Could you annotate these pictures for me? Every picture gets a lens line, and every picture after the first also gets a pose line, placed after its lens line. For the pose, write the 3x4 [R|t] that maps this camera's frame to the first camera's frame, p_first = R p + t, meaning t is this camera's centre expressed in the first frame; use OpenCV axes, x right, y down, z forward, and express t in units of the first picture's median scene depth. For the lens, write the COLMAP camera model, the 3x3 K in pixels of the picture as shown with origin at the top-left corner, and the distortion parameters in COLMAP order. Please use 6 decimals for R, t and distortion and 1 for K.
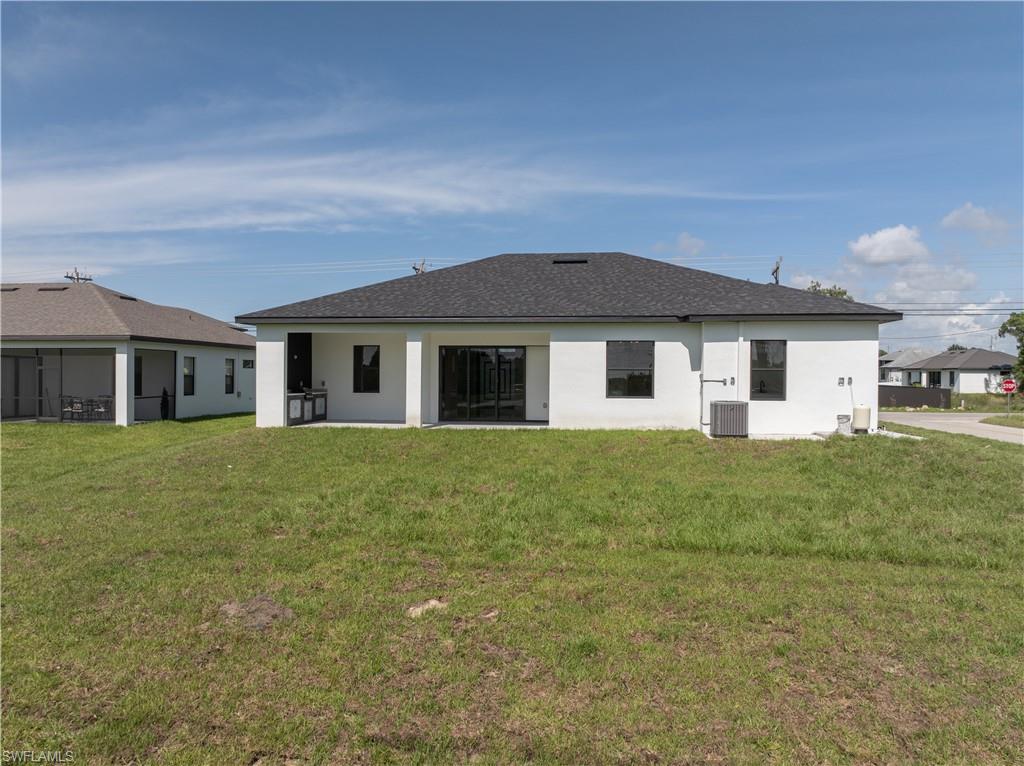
lens RADIAL K [[728.9, 0, 514.7], [0, 728.9, 379.7], [0, 0, 1]] dist [-0.008221, -0.000169]
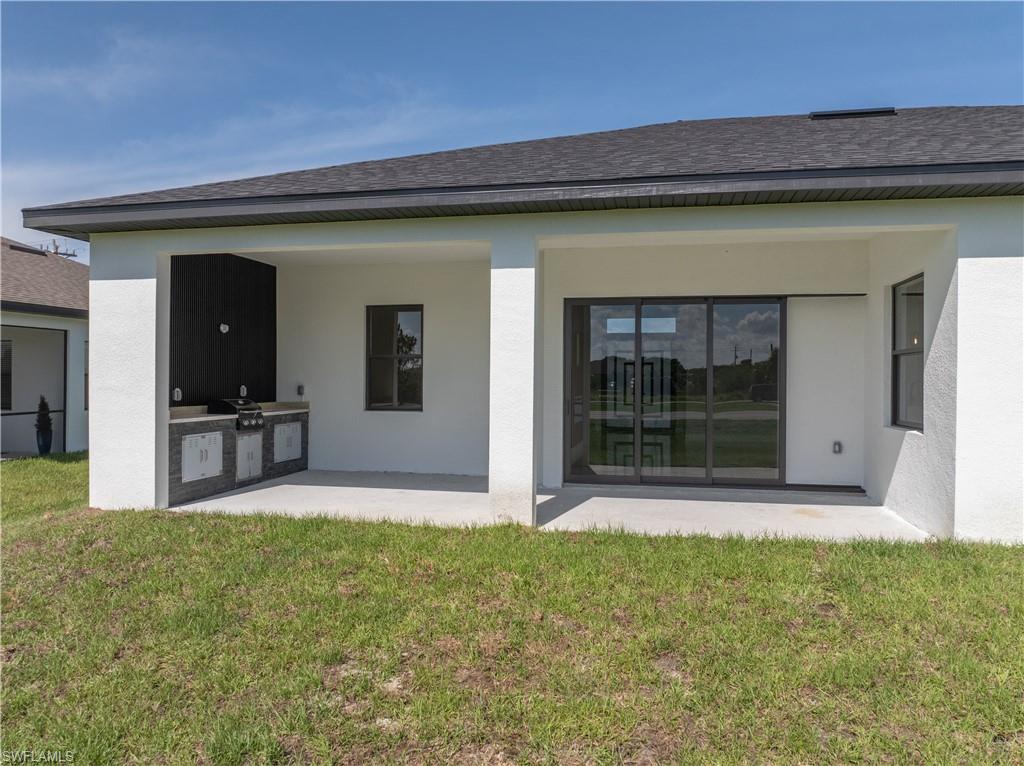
lens RADIAL K [[728.9, 0, 514.7], [0, 728.9, 379.7], [0, 0, 1]] dist [-0.008221, -0.000169]
pose [[0.996987, 0.001386, -0.077557, -0.100043], [-0.001619, 0.999994, -0.002946, -0.000245], [0.077552, 0.003063, 0.996984, 0.599979]]
